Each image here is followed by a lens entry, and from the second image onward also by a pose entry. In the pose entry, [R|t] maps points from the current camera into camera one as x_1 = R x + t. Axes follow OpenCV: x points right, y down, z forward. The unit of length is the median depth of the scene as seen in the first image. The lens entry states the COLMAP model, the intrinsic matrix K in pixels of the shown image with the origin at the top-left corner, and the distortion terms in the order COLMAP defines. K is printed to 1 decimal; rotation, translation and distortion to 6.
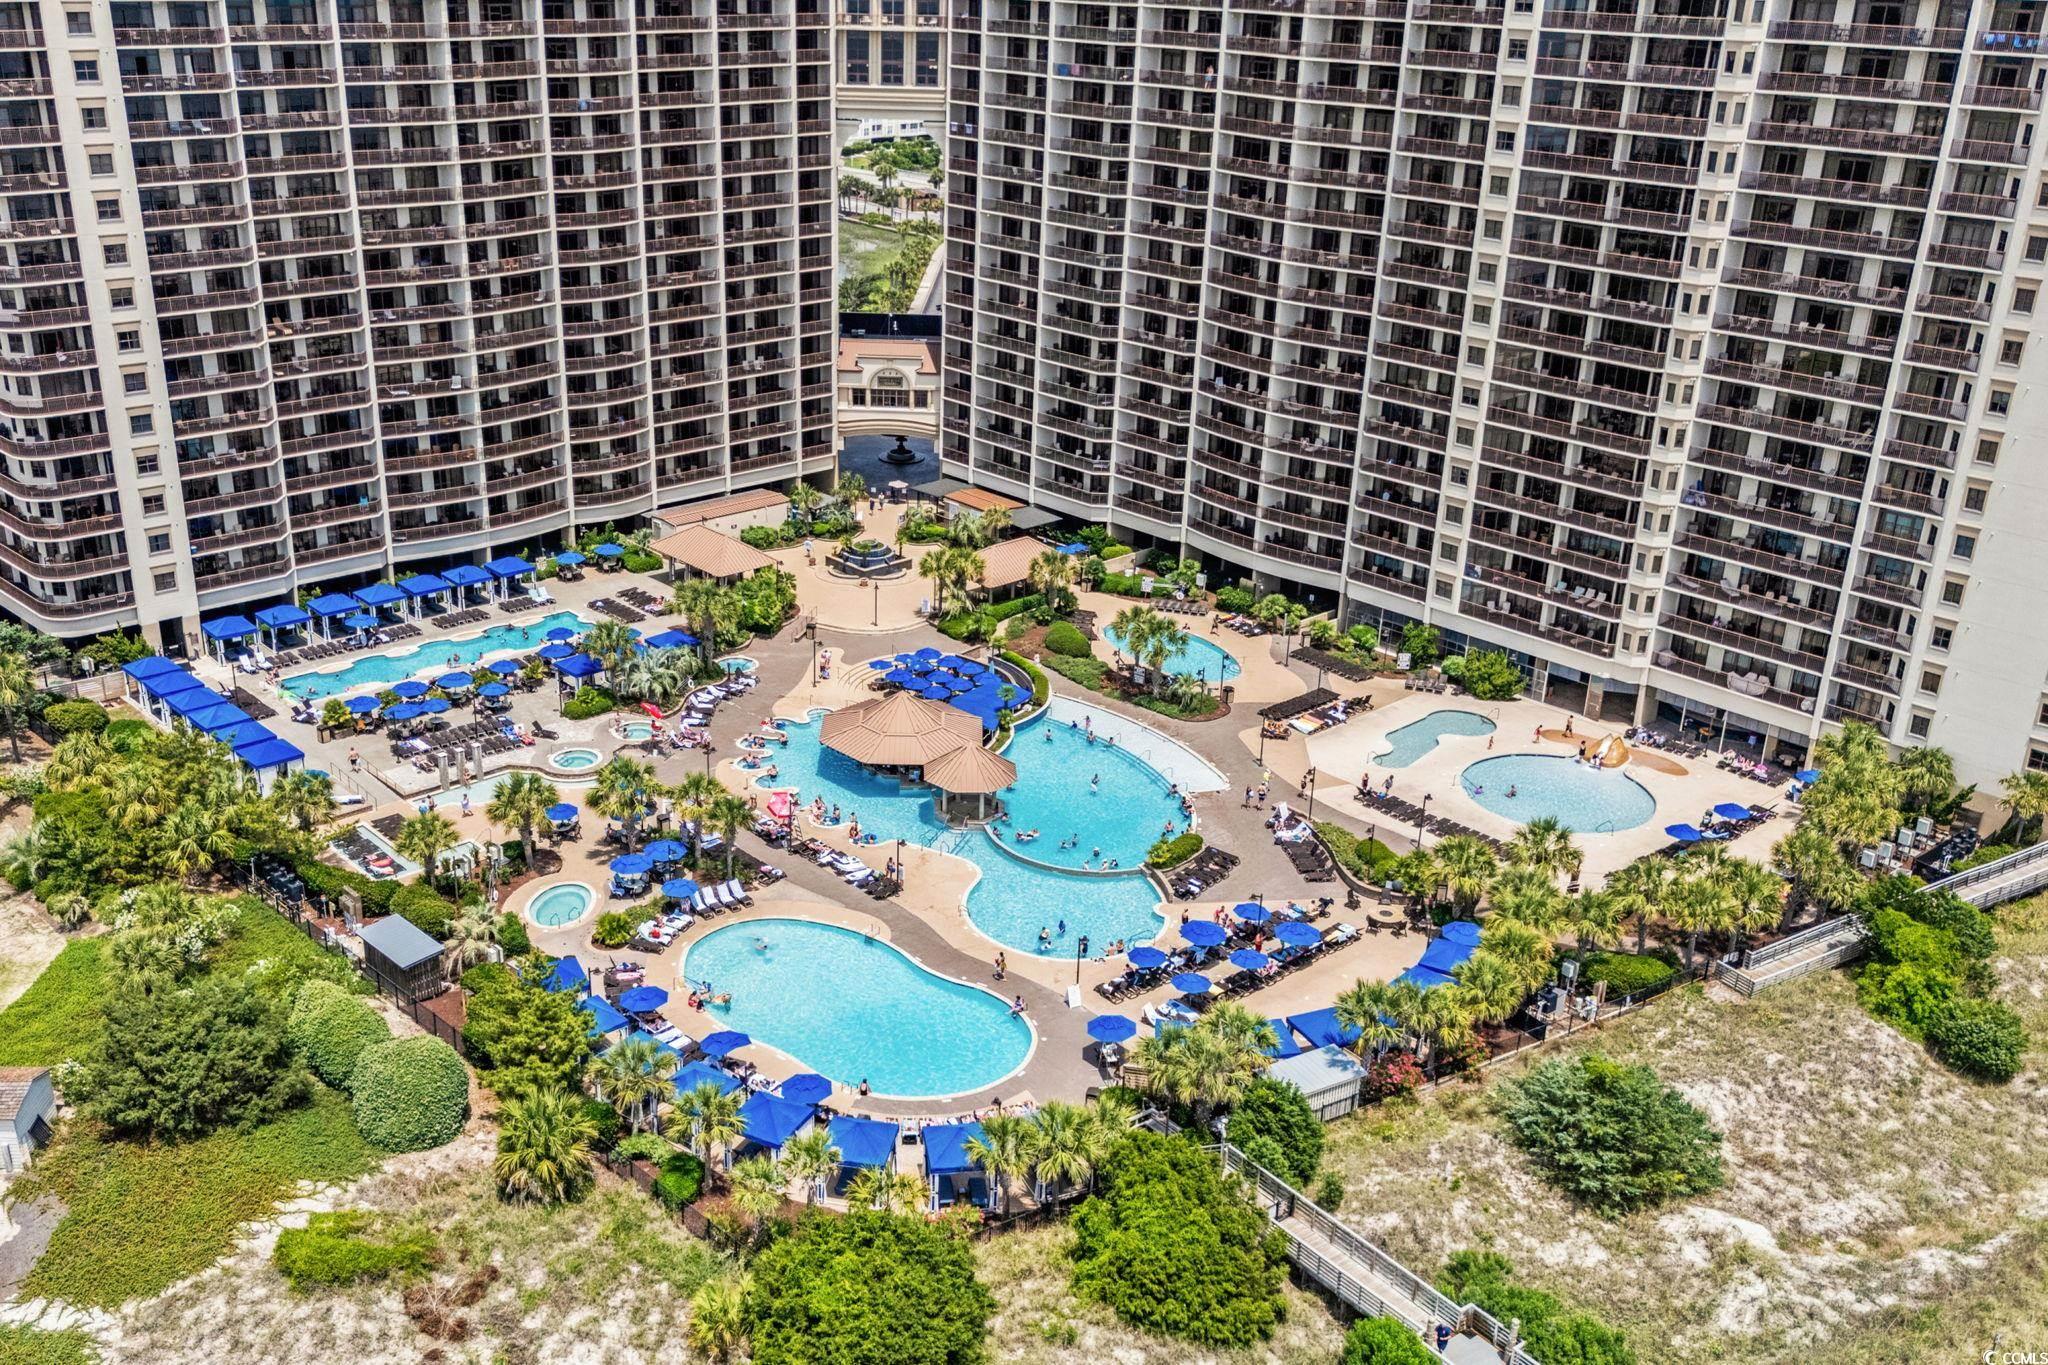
lens RADIAL K [[1880.3, 0, 921.4], [0, 1880.3, 714.0], [0, 0, 1]] dist [0.076797, -0.147164]
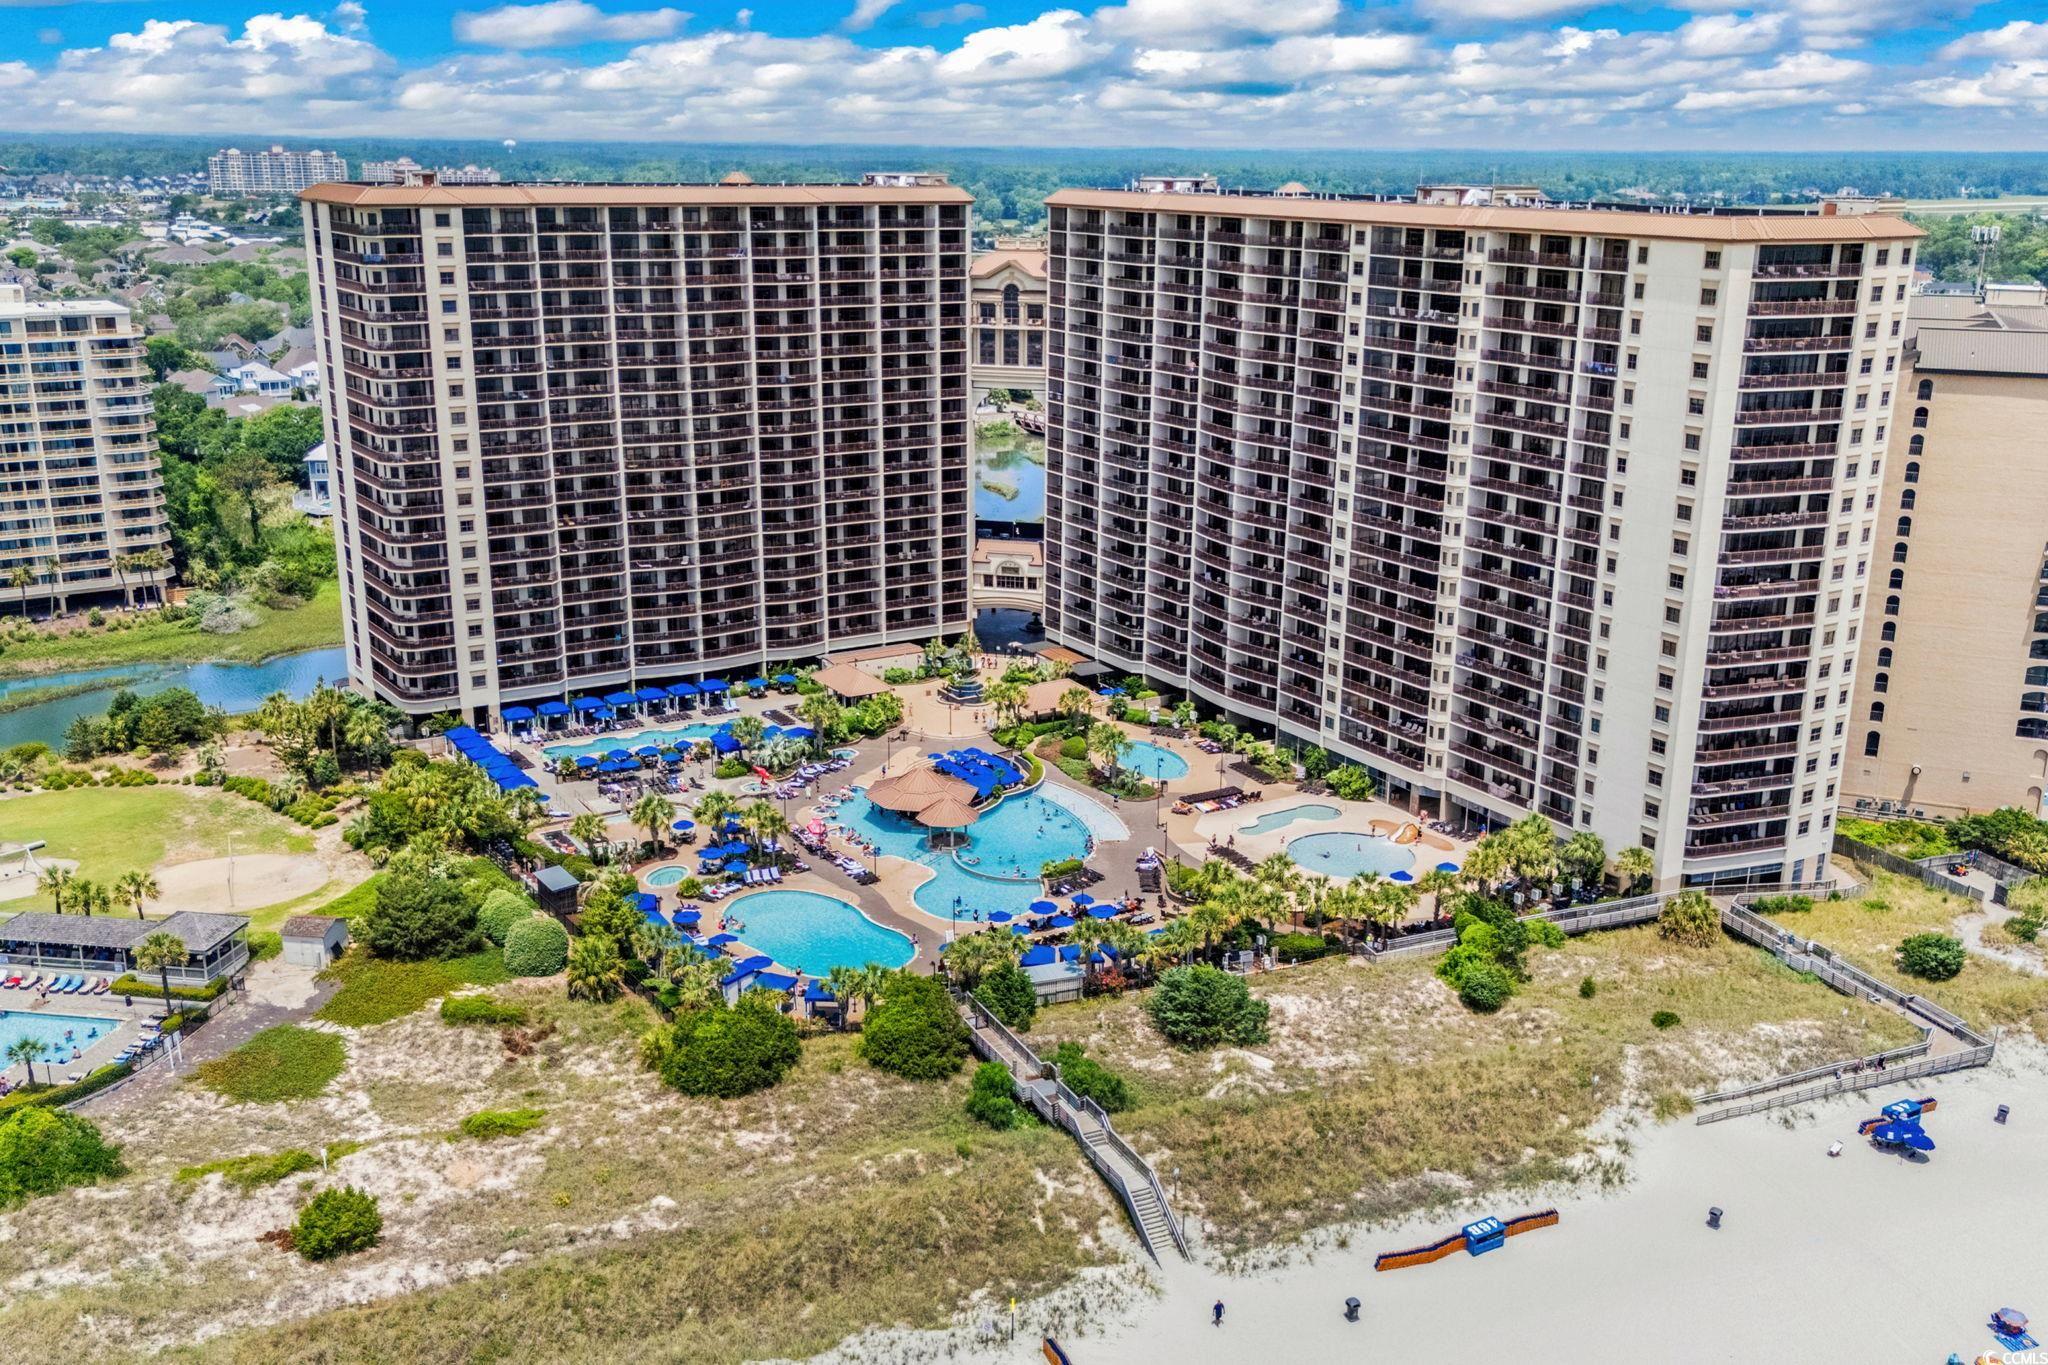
lens RADIAL K [[1823.7, 0, 1024.0], [0, 1823.7, 682.5], [0, 0, 1]] dist [0.107905, -0.384924]
pose [[0.987452, 0.039840, -0.152813, 0.258589], [-0.057943, 0.991568, -0.115908, 0.076379], [0.146907, 0.123308, 0.981434, -0.385639]]
